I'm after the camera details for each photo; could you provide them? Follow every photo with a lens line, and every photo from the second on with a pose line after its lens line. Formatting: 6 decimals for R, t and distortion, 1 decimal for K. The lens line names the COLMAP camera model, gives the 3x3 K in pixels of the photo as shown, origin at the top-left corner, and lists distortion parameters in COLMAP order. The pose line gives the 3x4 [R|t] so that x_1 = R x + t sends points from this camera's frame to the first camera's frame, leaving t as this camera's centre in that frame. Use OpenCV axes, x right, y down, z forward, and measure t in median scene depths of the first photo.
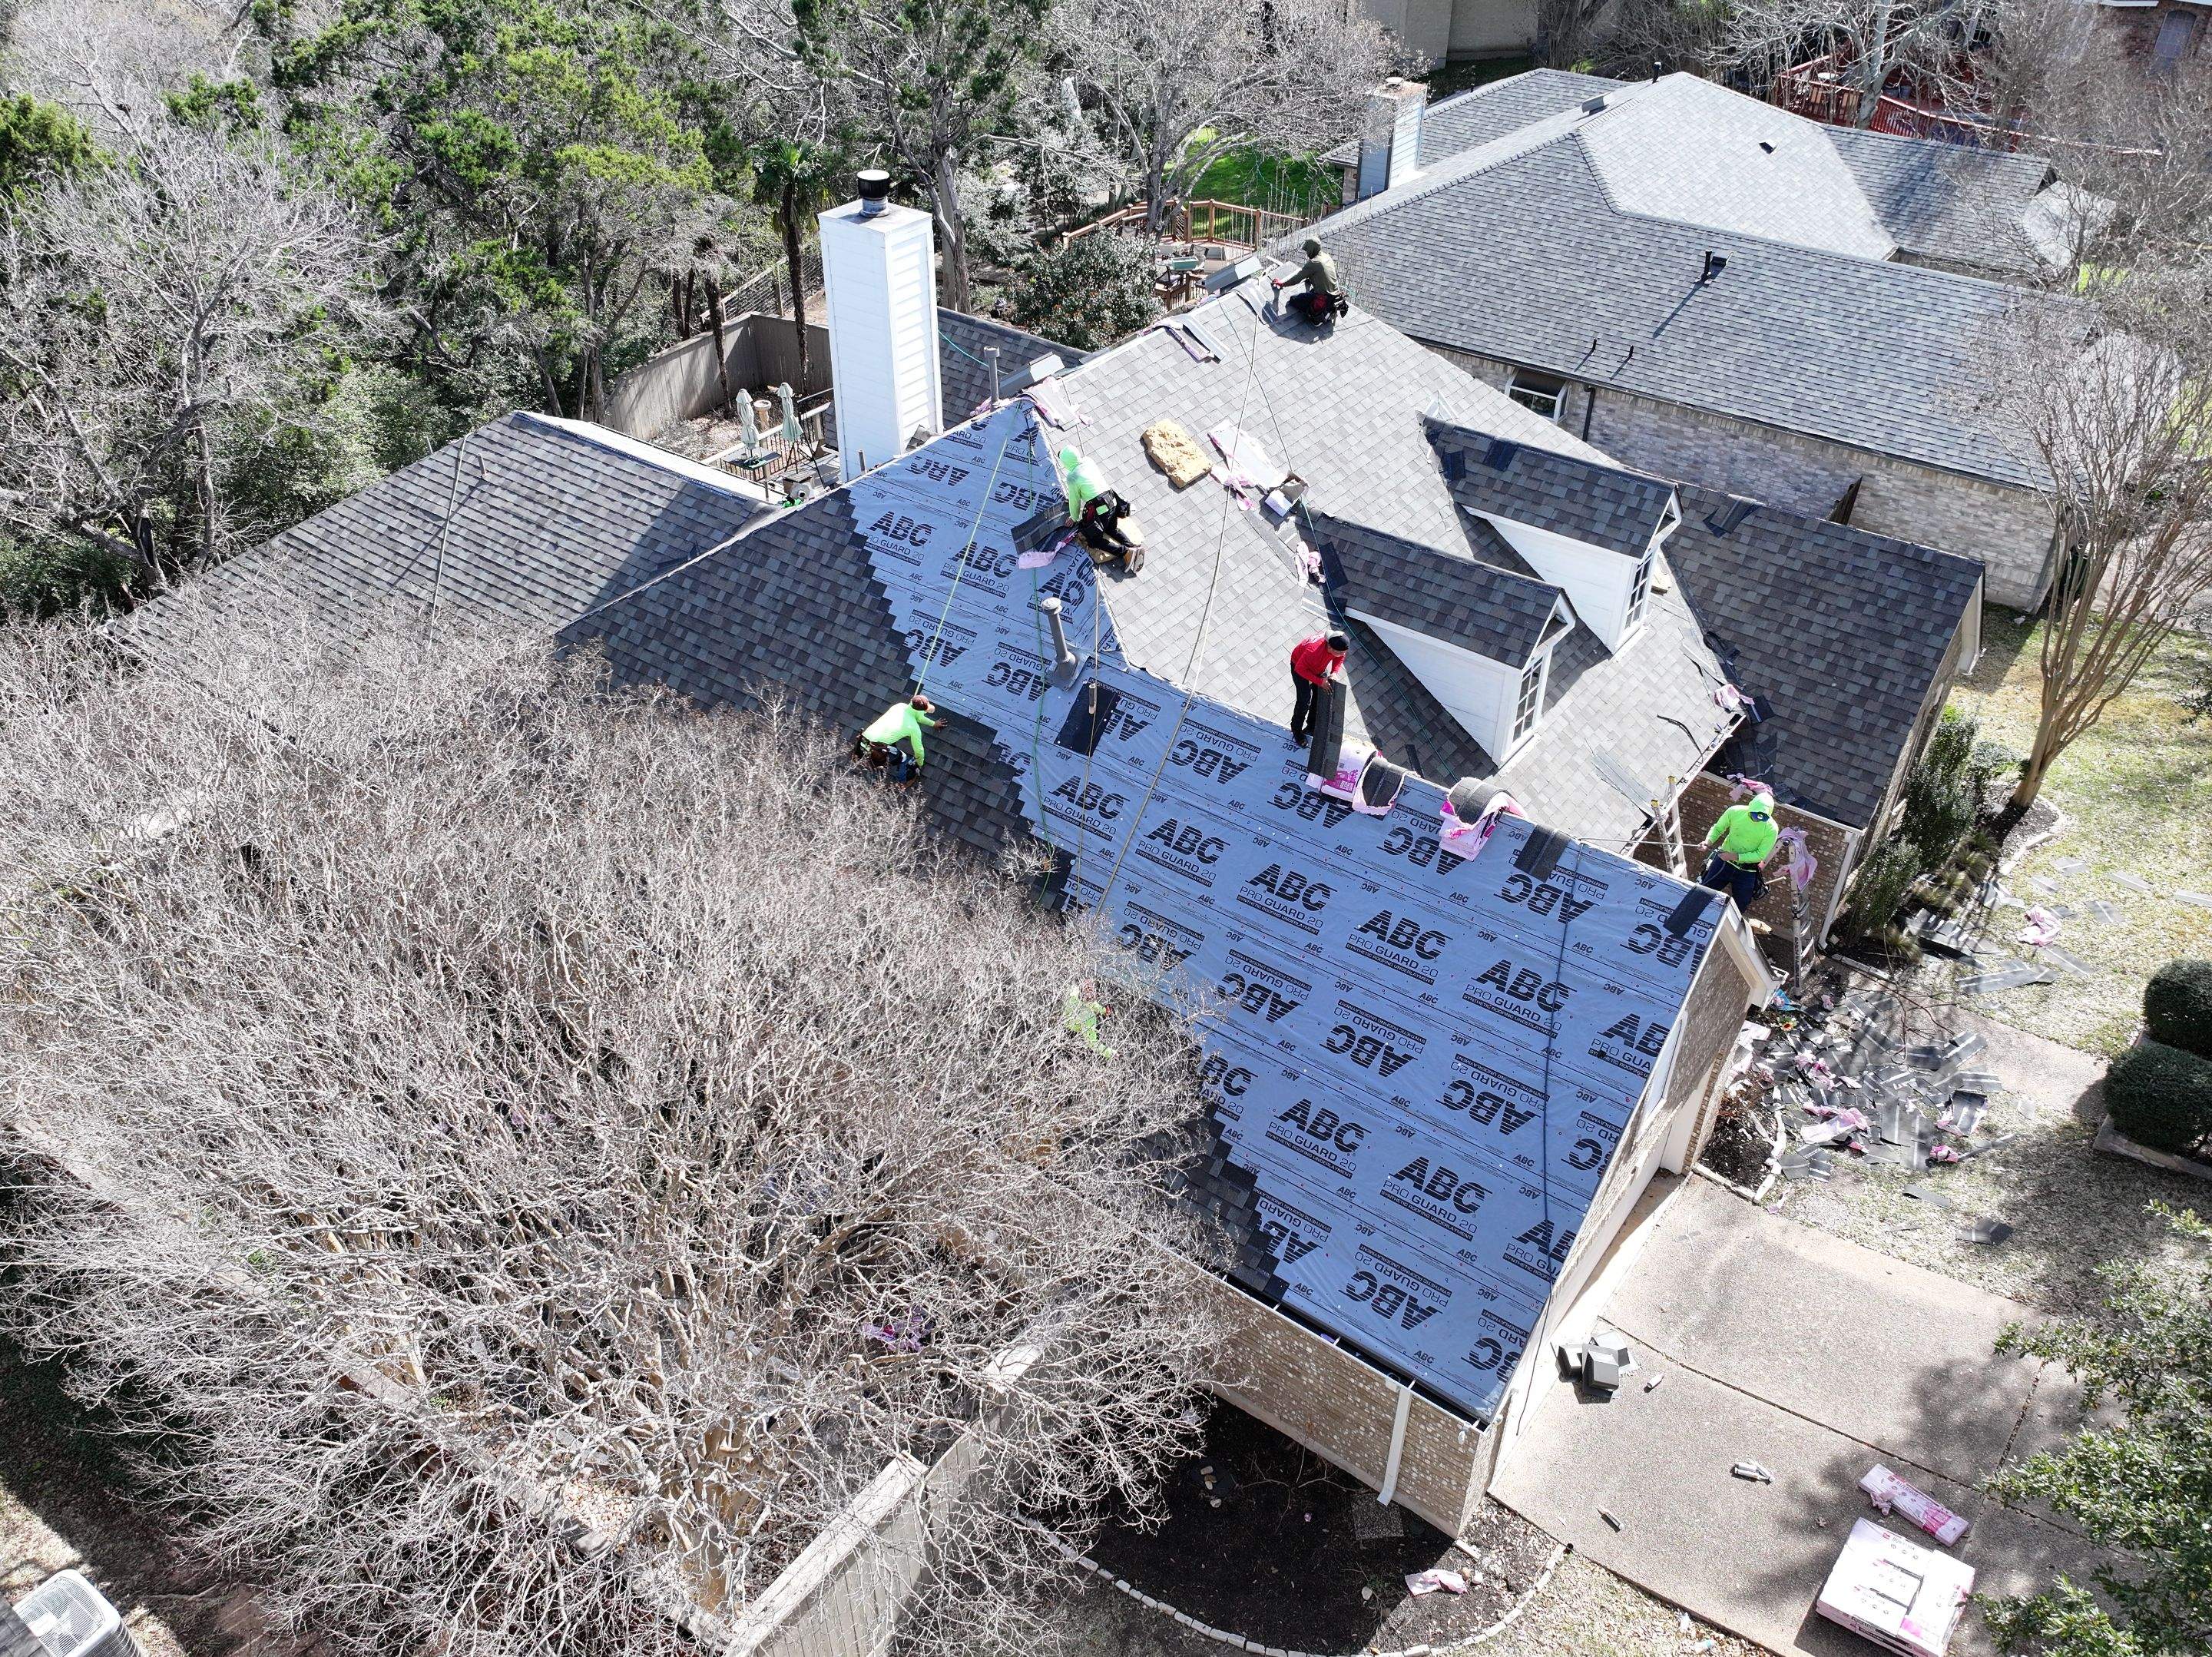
lens RADIAL K [[1774.6, 0, 1101.3], [0, 1774.6, 828.7], [0, 0, 1]] dist [0.004070, 0.005037]
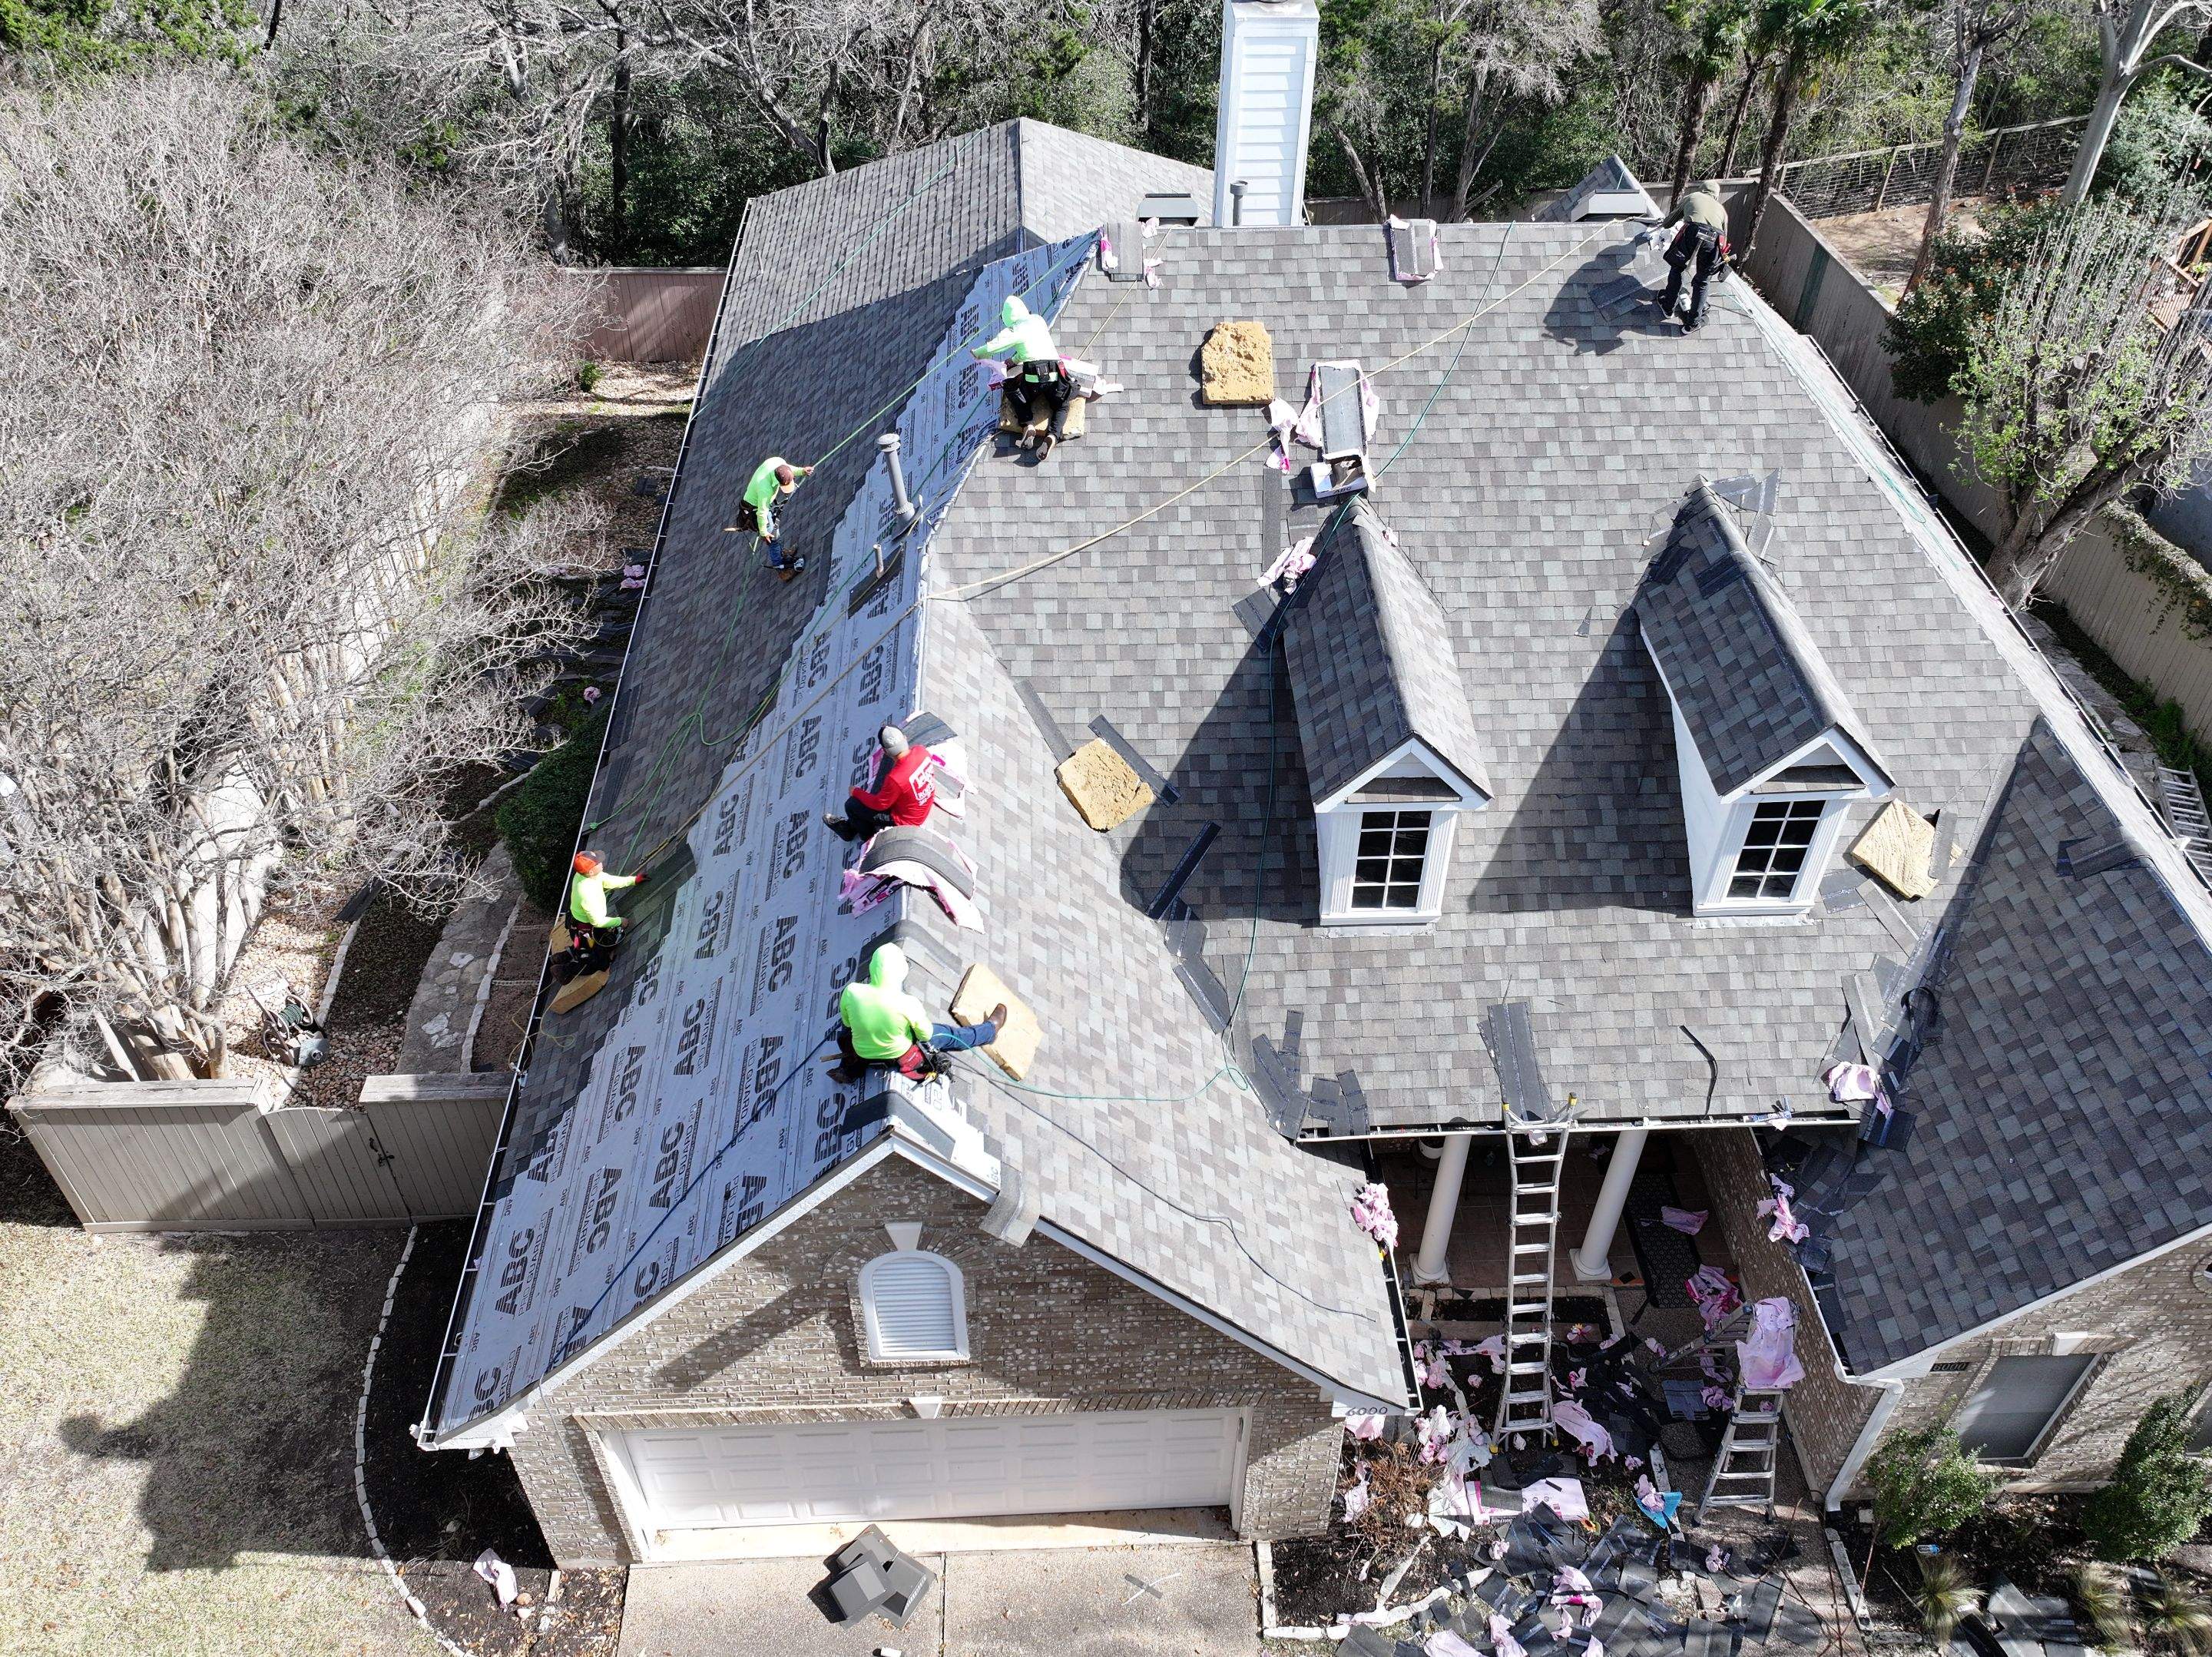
lens RADIAL K [[1774.6, 0, 1101.6], [0, 1774.6, 829.7], [0, 0, 1]] dist [0.004070, 0.005037]
pose [[0.629688, 0.521306, -0.575963, 0.571752], [-0.467013, 0.846504, 0.255598, -0.212883], [0.620799, 0.108035, 0.776490, 0.378881]]
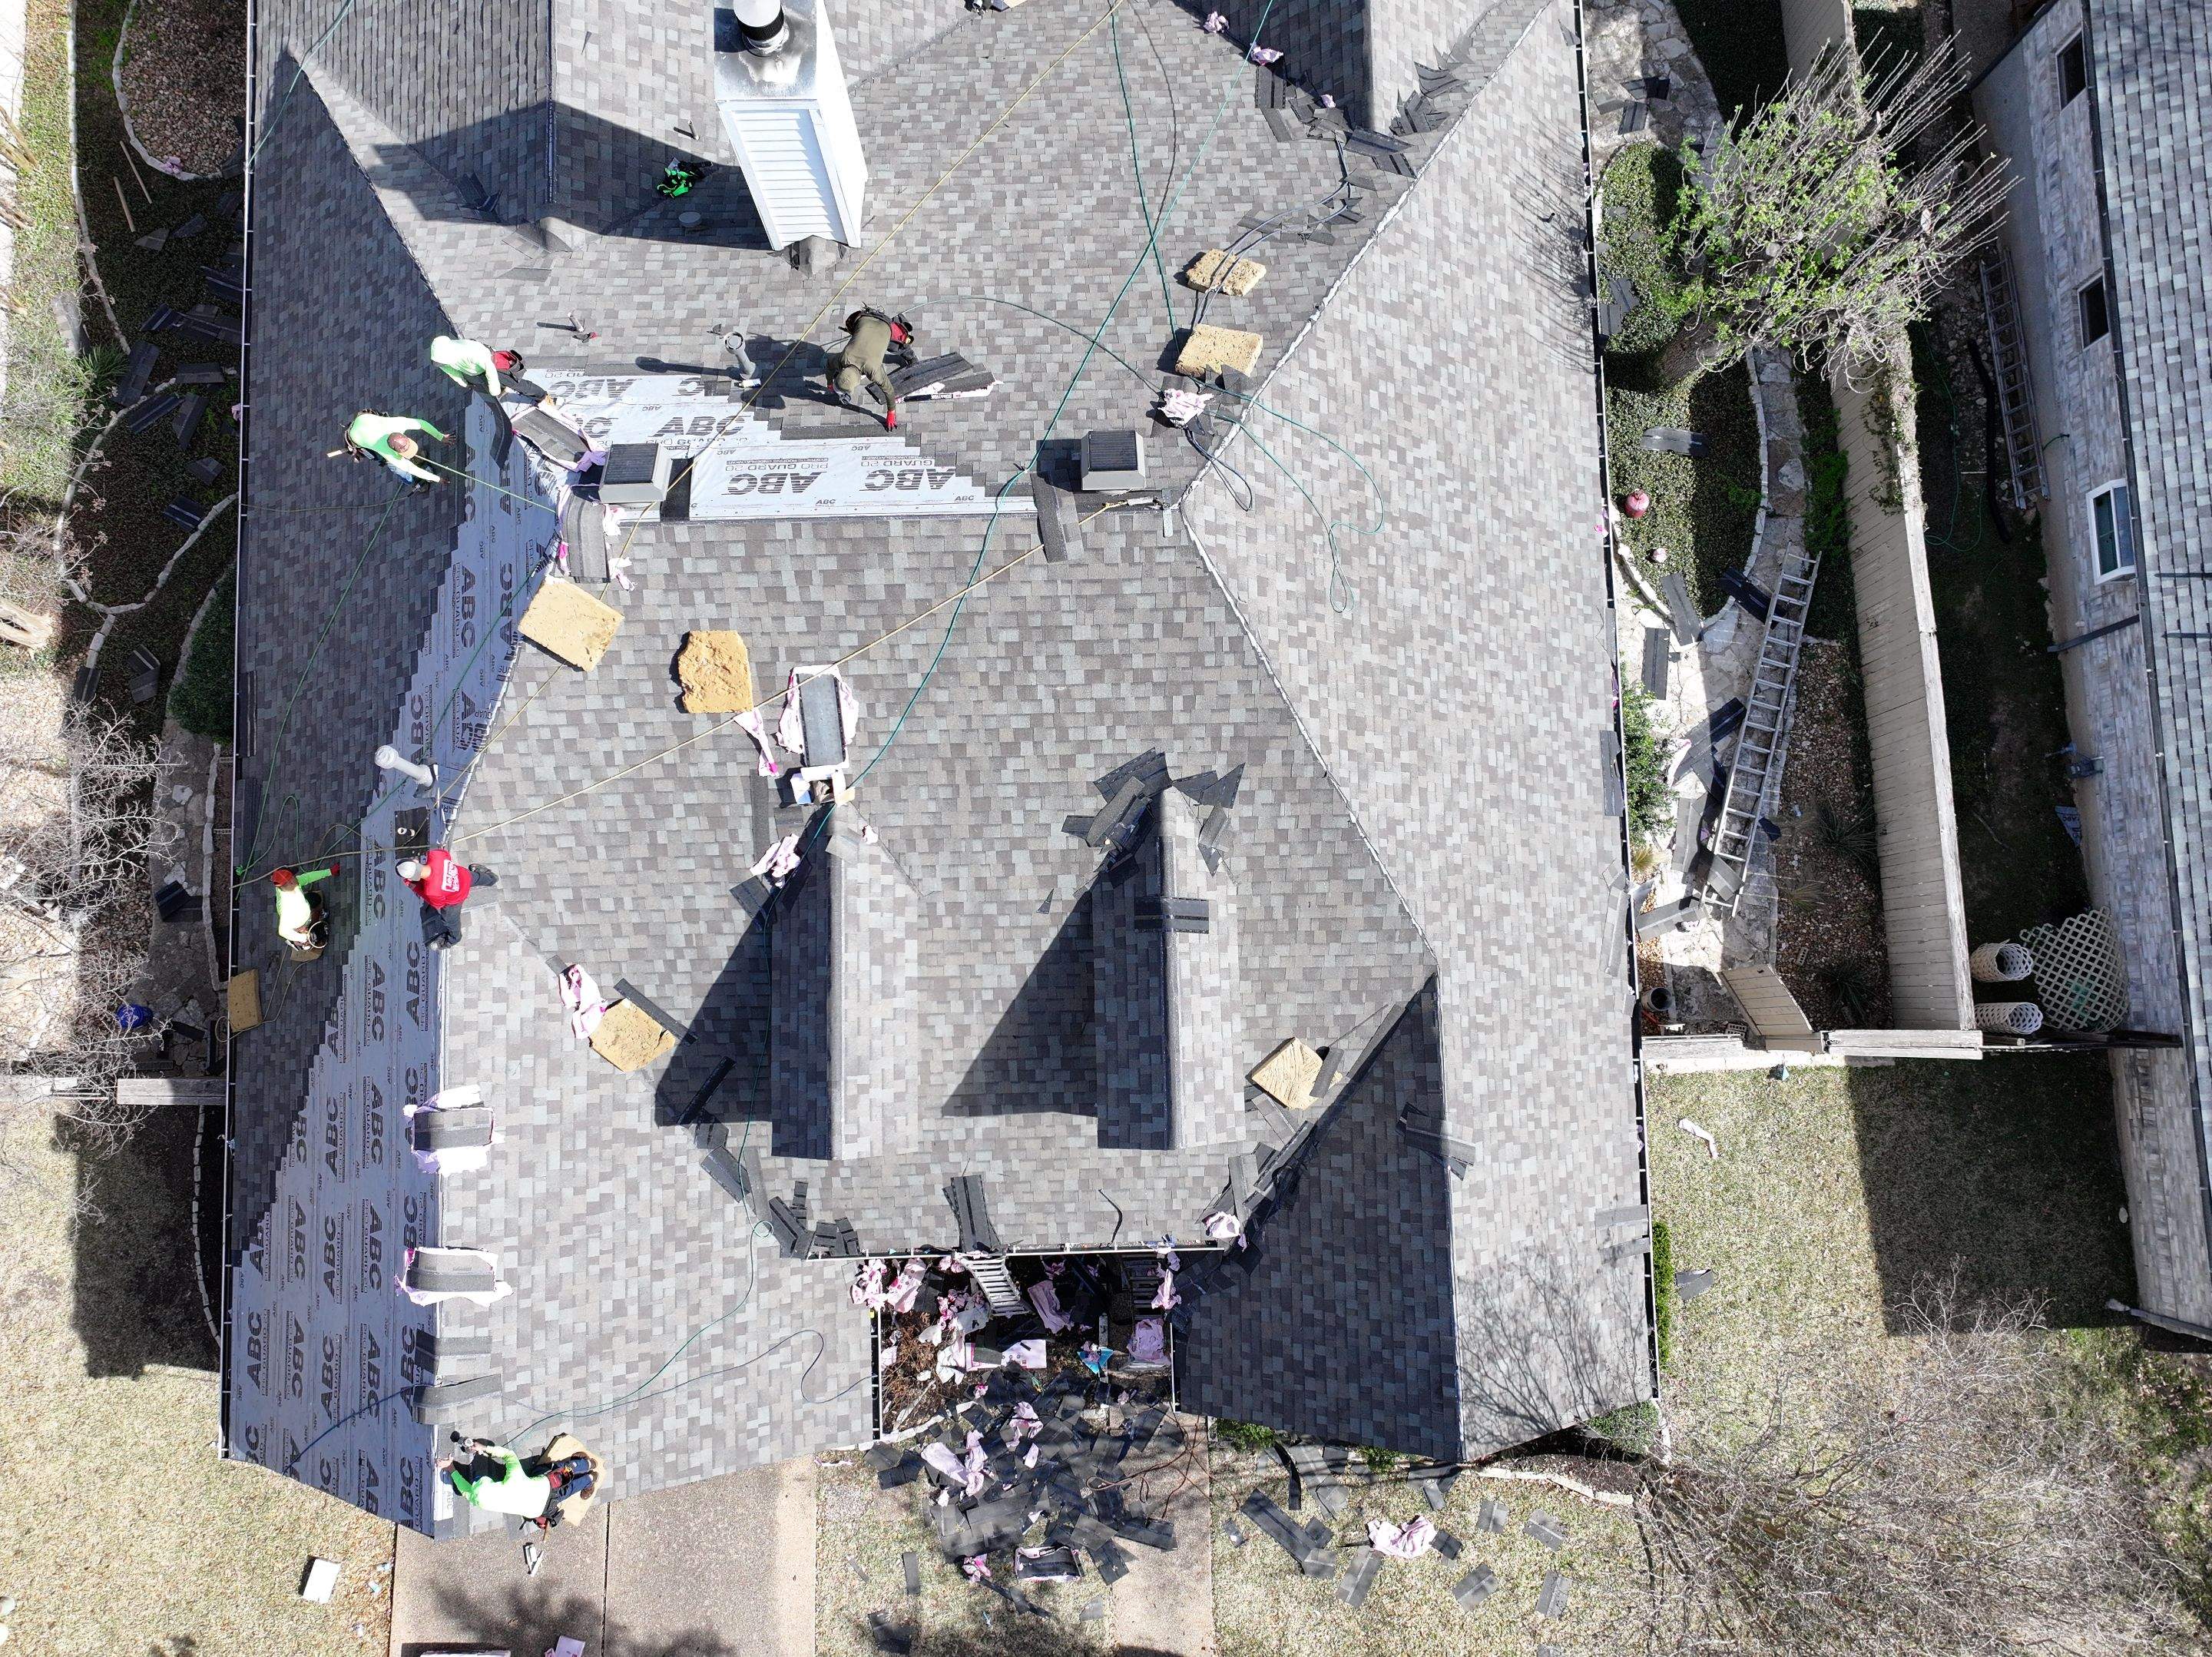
lens RADIAL K [[1774.6, 0, 1104.1], [0, 1774.6, 835.0], [0, 0, 1]] dist [0.004070, 0.005037]
pose [[0.619737, 0.780691, -0.080293, 0.274002], [-0.469611, 0.450861, 0.759072, -0.876196], [0.628802, -0.432719, 0.646036, 0.570914]]
